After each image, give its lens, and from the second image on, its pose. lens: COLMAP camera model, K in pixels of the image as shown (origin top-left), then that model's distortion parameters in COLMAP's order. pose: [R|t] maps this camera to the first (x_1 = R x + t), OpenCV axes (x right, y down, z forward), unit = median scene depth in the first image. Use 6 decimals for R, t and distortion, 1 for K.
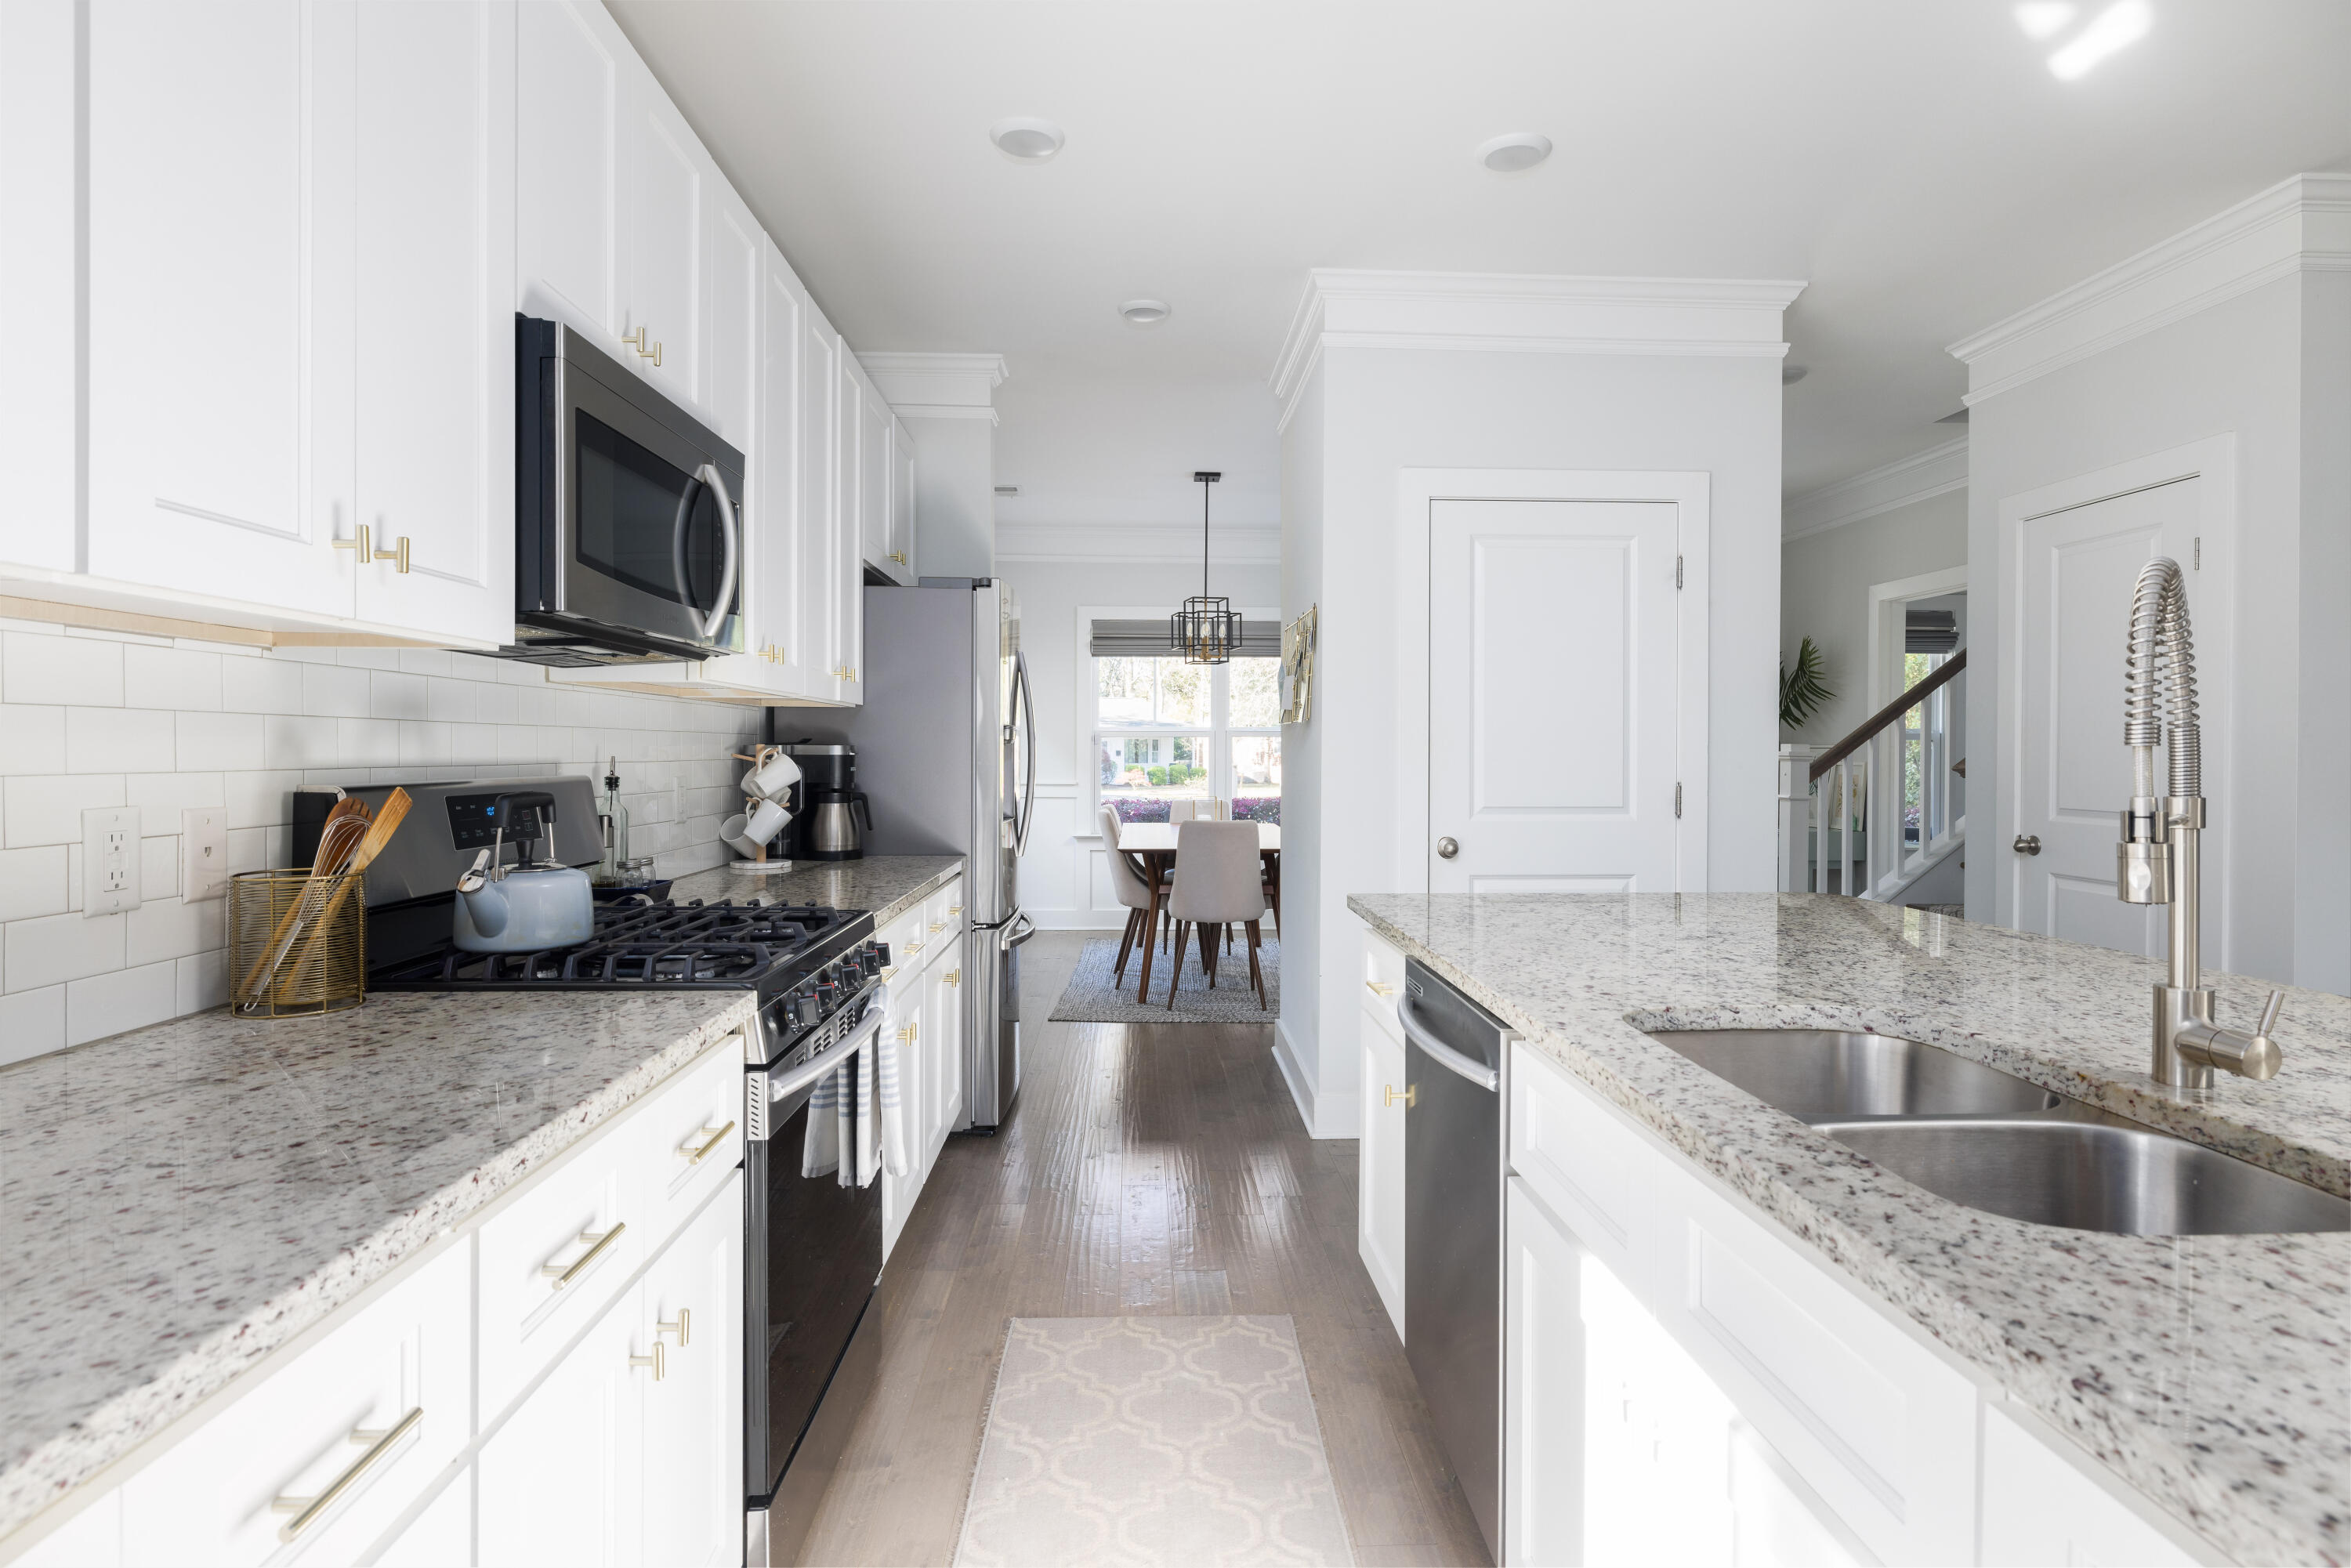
lens RADIAL K [[1227.8, 0, 1174.9], [0, 1227.8, 748.1], [0, 0, 1]] dist [0.025986, 0.000367]
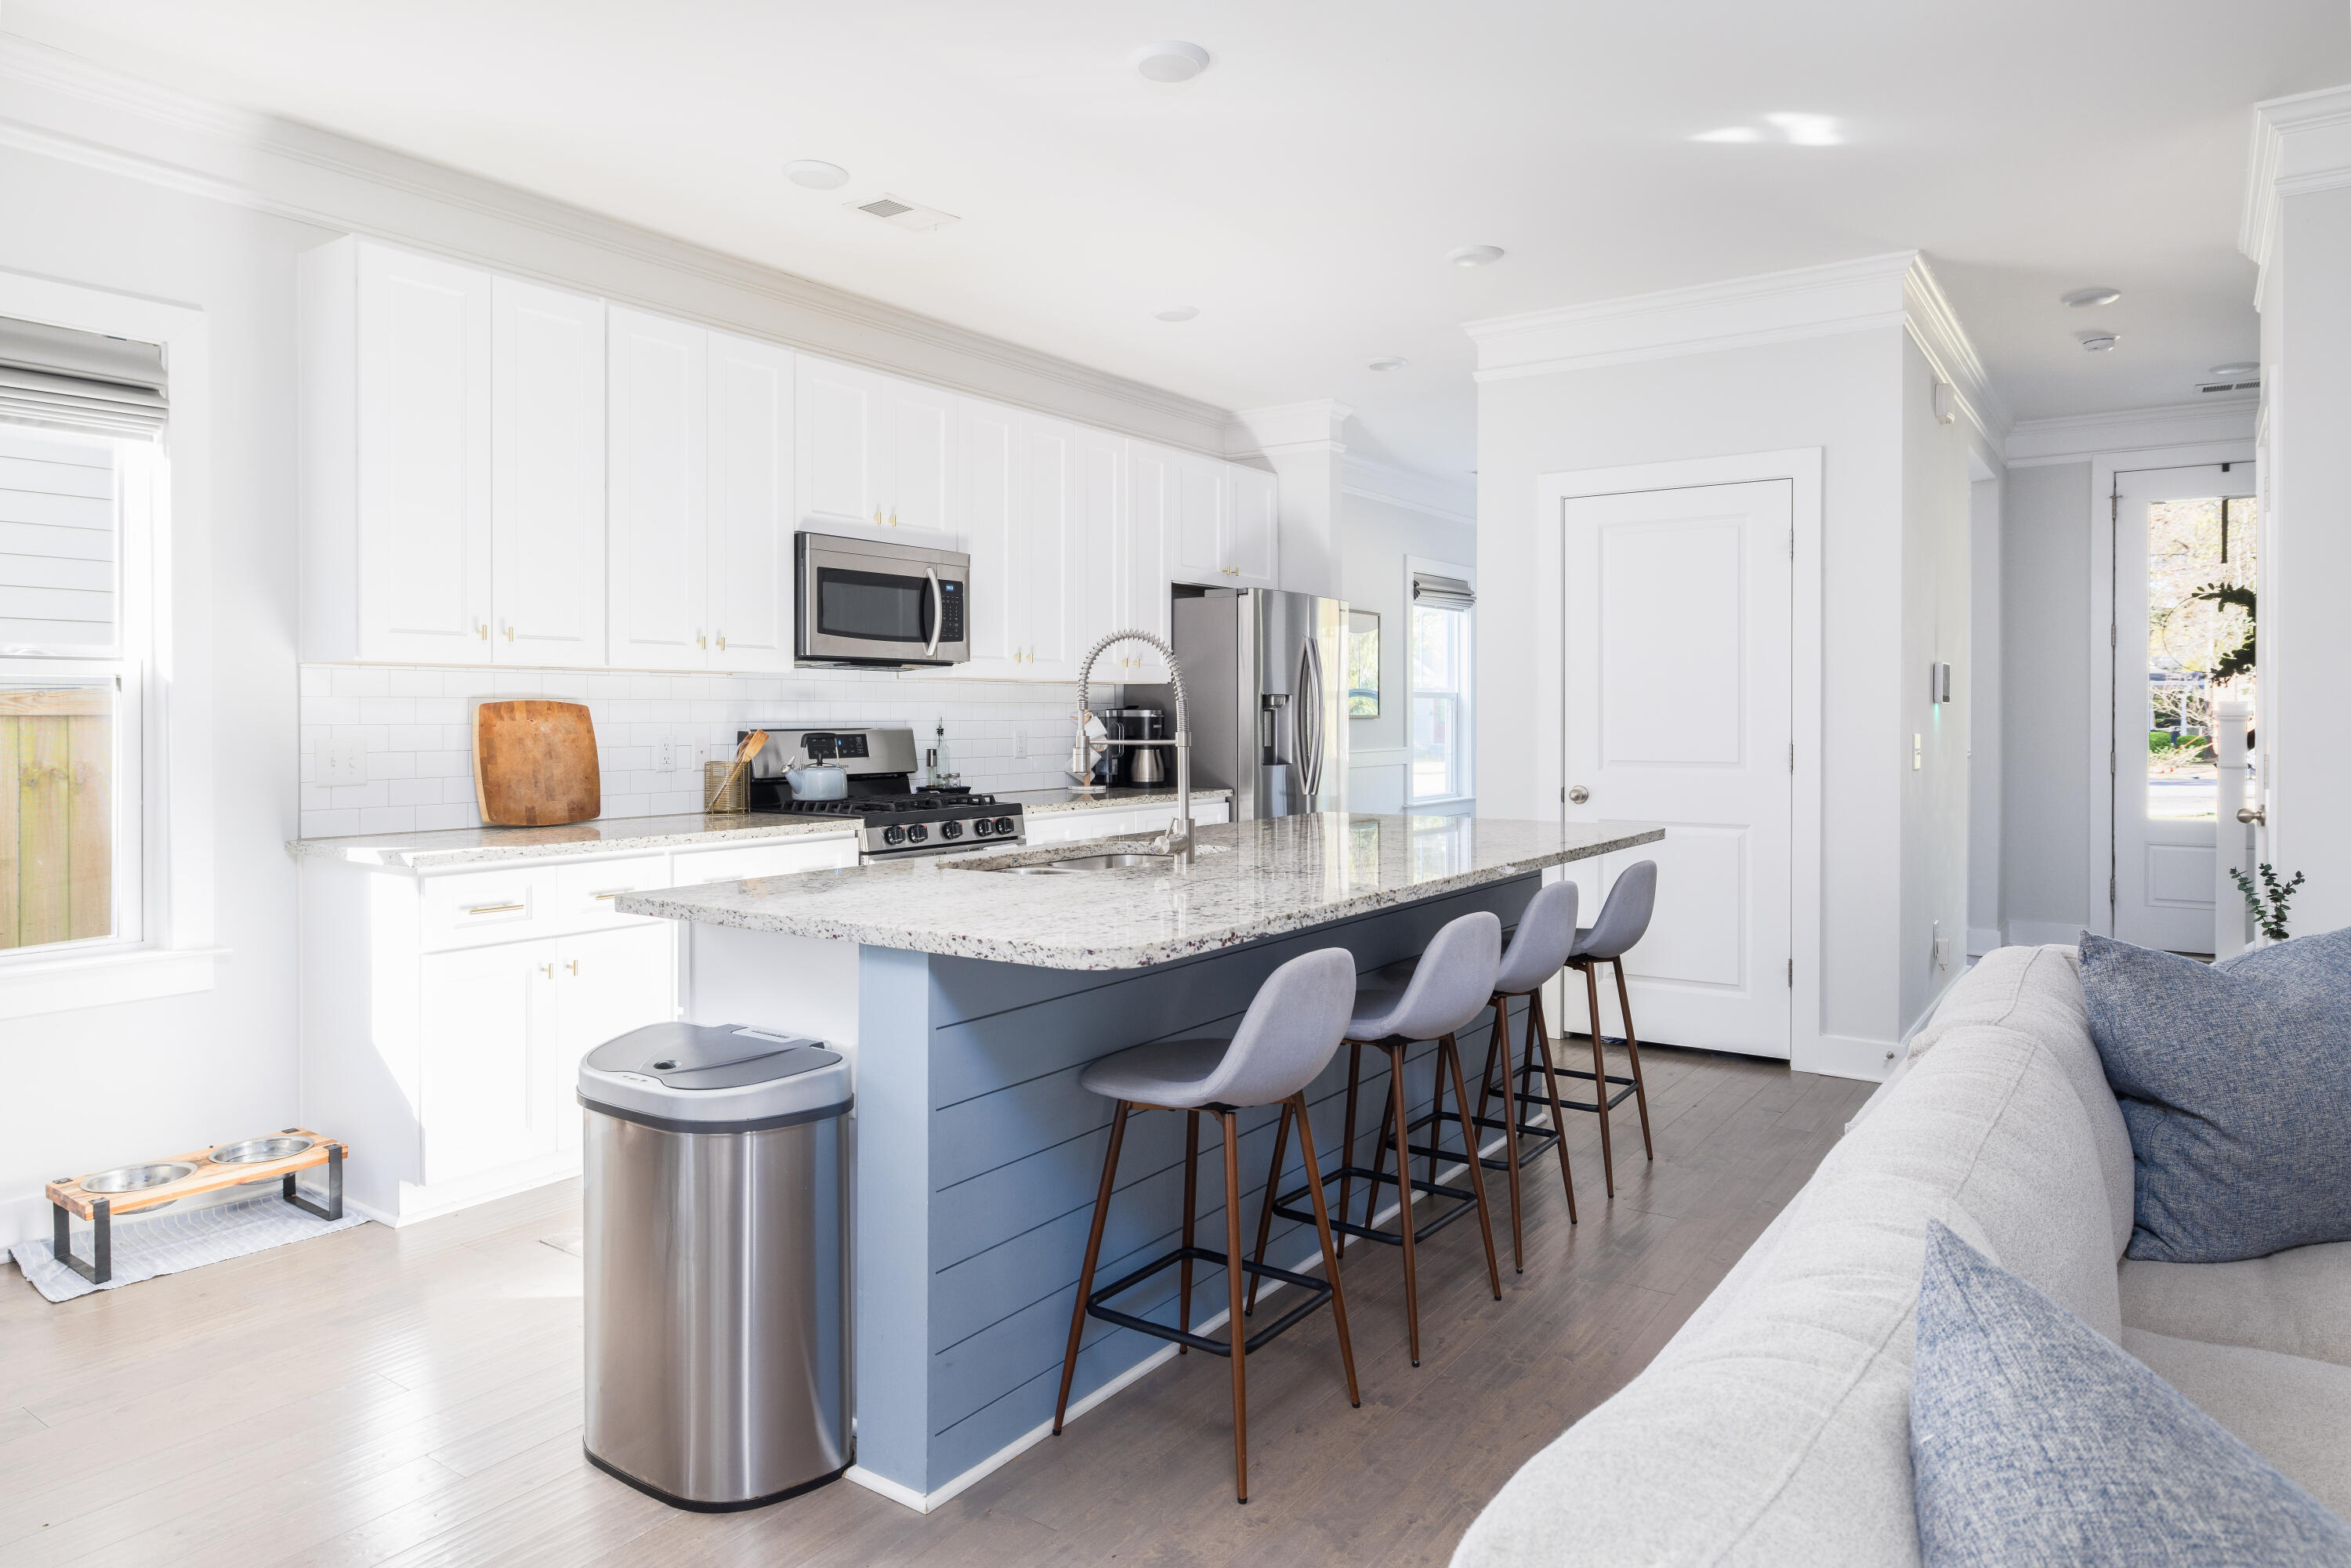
lens RADIAL K [[1443.7, 0, 1177.8], [0, 1443.7, 723.5], [0, 0, 1]] dist [0.003920, 0.000515]
pose [[0.799553, -0.001635, -0.600593, 0.793510], [0.006174, 0.999966, 0.005497, 0.004228], [0.600563, -0.008103, 0.799536, -0.356537]]
